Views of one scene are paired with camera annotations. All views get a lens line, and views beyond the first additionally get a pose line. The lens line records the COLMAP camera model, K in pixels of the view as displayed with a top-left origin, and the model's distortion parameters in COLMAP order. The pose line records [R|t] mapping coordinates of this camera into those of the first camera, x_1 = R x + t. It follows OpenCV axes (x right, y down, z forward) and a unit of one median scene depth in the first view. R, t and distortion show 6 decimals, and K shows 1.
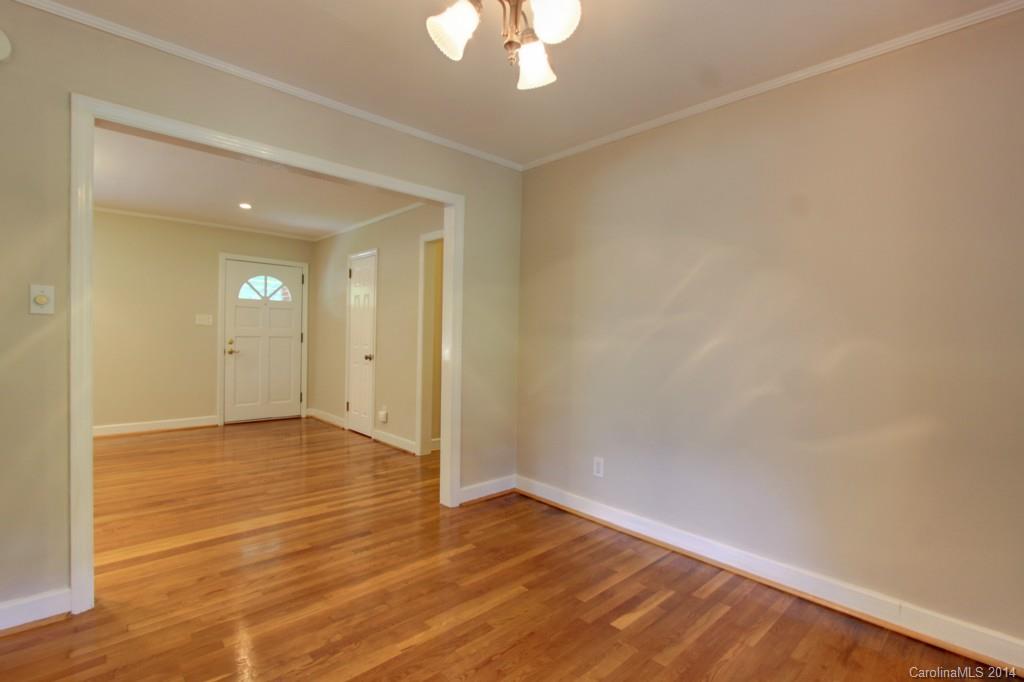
lens RADIAL K [[478.9, 0, 514.7], [0, 478.9, 339.9], [0, 0, 1]] dist [-0.005265, 0.002414]
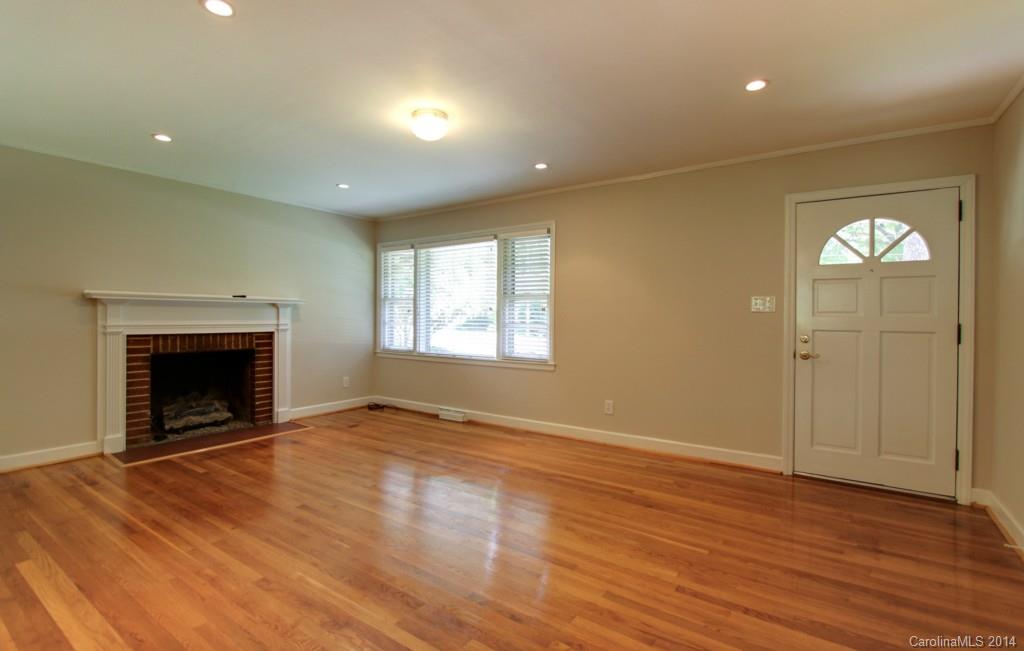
lens RADIAL K [[481.2, 0, 514.1], [0, 481.2, 319.9], [0, 0, 1]] dist [-0.000516, -0.000341]
pose [[0.216675, -0.014964, -0.976129, -0.081375], [-0.006819, 0.999835, -0.016841, -0.007217], [0.976220, 0.010306, 0.216537, 0.495019]]
